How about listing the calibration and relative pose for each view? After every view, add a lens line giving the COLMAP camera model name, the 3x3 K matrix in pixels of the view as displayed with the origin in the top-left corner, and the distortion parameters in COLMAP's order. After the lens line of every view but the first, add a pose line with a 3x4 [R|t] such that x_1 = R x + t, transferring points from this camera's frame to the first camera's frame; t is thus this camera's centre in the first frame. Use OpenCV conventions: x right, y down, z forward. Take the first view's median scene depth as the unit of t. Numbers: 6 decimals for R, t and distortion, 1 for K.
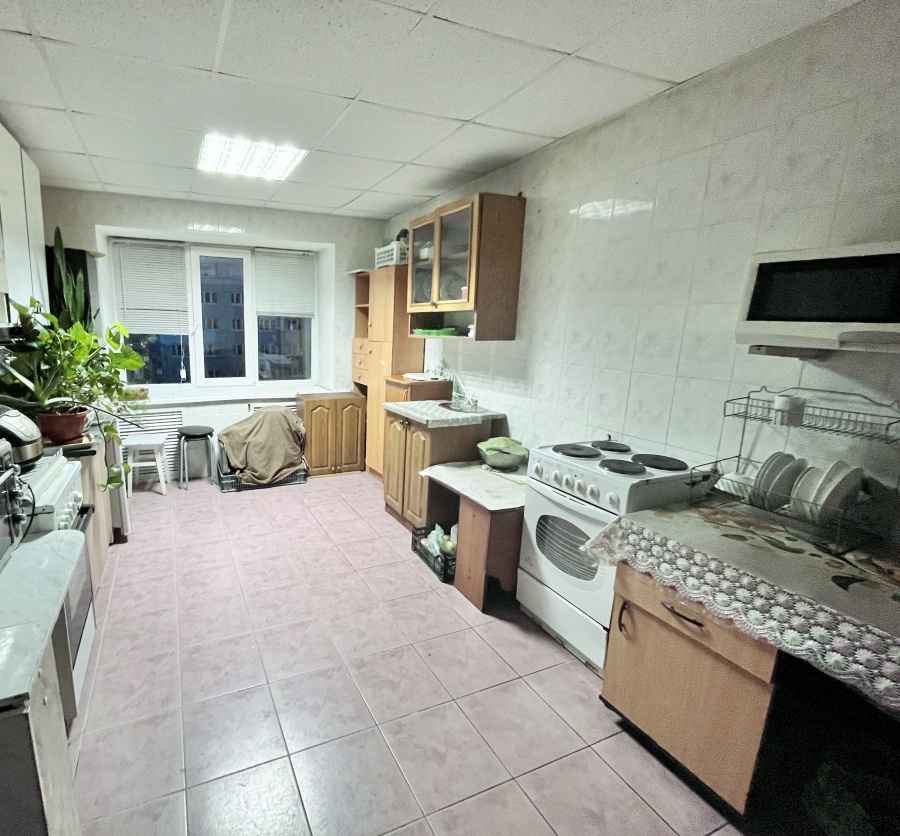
lens RADIAL K [[439.7, 0, 450.0], [0, 439.7, 418.0], [0, 0, 1]] dist [0.000662, -0.000177]
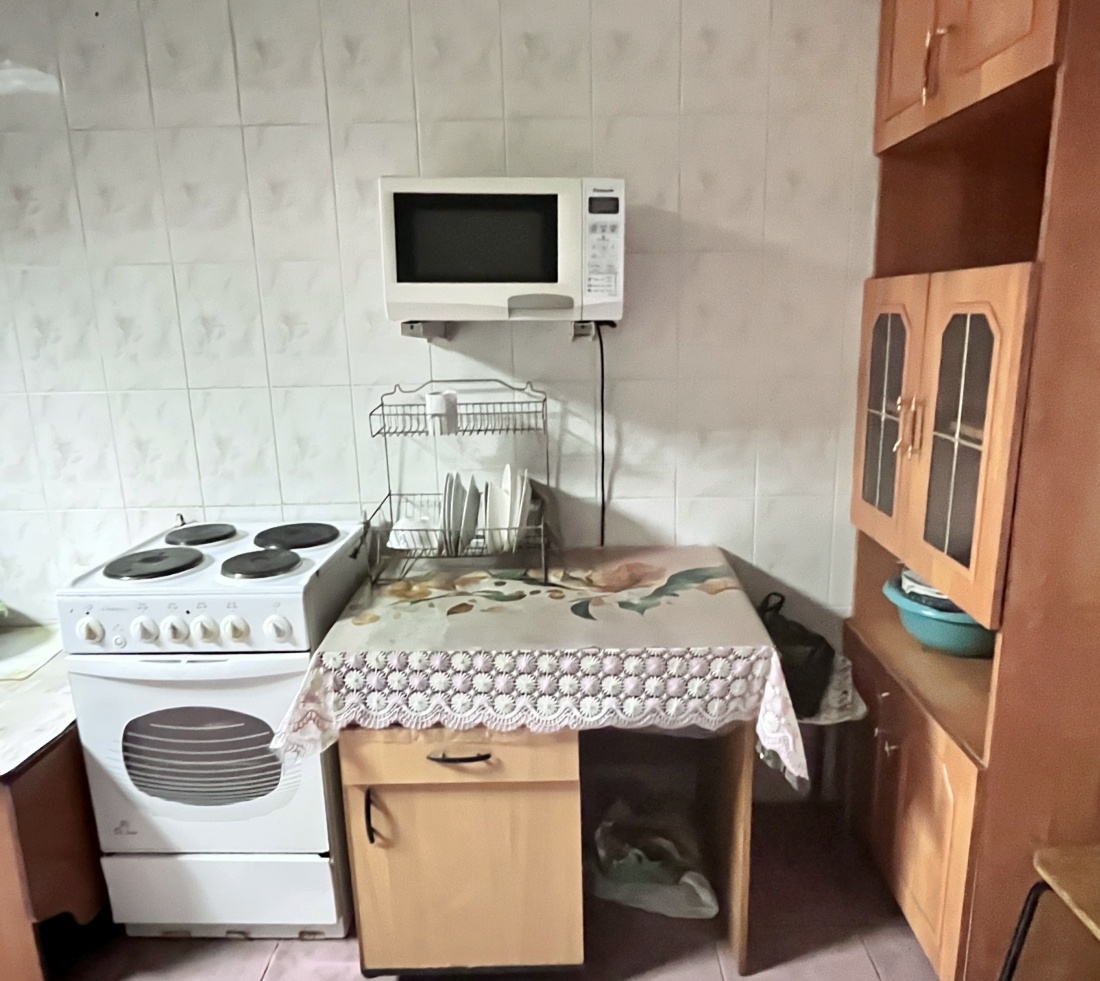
lens RADIAL K [[714.8, 0, 550.0], [0, 714.8, 490.5], [0, 0, 1]] dist [-0.000237, 0.001603]
pose [[0.552724, -0.239244, 0.798284, -0.098355], [0.208104, 0.967183, 0.145773, -0.032735], [-0.806962, 0.085554, 0.584373, 0.225024]]
